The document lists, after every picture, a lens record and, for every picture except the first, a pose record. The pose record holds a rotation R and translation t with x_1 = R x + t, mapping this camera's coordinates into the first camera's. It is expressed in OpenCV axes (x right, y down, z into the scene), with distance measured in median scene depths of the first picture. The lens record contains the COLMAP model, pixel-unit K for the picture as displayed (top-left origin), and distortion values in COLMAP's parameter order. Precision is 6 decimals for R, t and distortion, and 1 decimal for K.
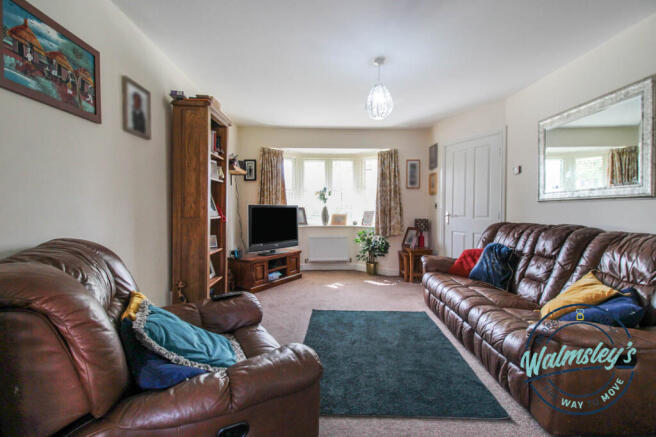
lens RADIAL K [[324.5, 0, 325.2], [0, 324.5, 211.3], [0, 0, 1]] dist [0.027306, -0.016928]
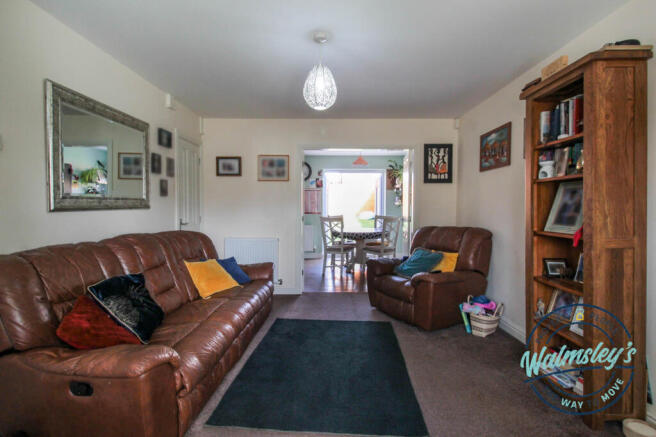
lens RADIAL K [[324.5, 0, 325.2], [0, 324.5, 211.3], [0, 0, 1]] dist [0.027306, -0.016928]
pose [[-0.999989, -0.002657, -0.003918, 0.057187], [-0.002731, 0.999813, 0.019162, -0.015026], [0.003867, 0.019173, -0.999809, 0.621011]]
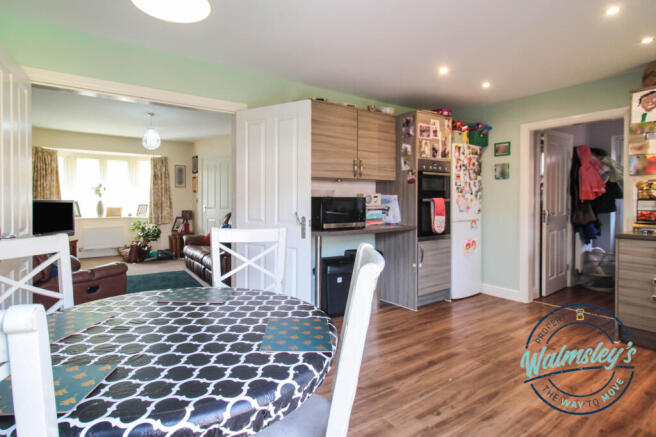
lens RADIAL K [[351.1, 0, 326.5], [0, 351.1, 202.6], [0, 0, 1]] dist [-0.002872, -0.023759]
pose [[0.814987, -0.003751, 0.579467, -0.069494], [0.003868, 0.999992, 0.001032, -0.006718], [-0.579466, 0.001401, 0.814995, -0.493280]]
